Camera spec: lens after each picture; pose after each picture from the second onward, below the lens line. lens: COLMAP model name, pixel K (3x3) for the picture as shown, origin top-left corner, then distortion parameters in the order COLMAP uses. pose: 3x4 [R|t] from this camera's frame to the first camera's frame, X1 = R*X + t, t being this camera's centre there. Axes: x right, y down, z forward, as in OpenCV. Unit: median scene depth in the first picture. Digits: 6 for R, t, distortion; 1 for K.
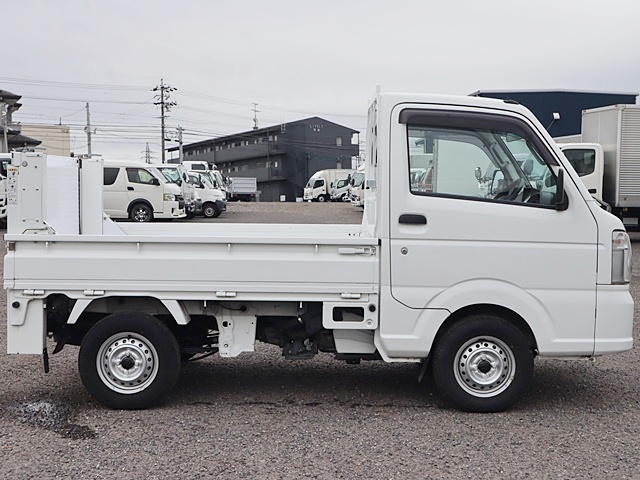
lens RADIAL K [[840.4, 0, 320.0], [0, 840.4, 240.0], [0, 0, 1]] dist [0.000462, -0.002865]
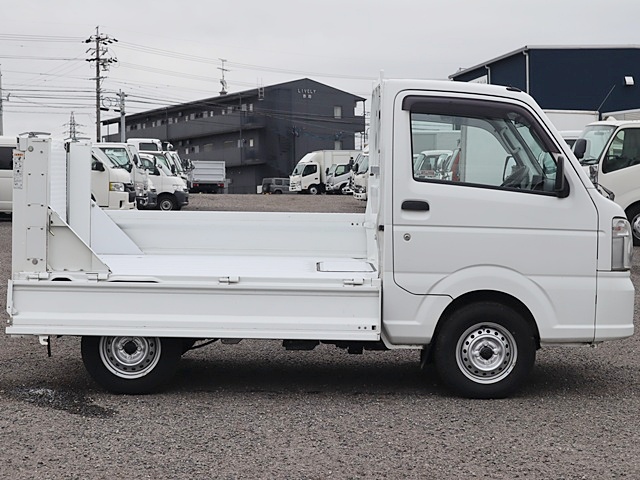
lens RADIAL K [[1173.5, 0, 320.0], [0, 1173.5, 240.0], [0, 0, 1]] dist [-0.039380, -0.074133]
pose [[0.999955, 0.004389, 0.008358, -0.014988], [-0.004330, 0.999965, -0.007104, 0.026478], [-0.008389, 0.007068, 0.999940, -0.394236]]
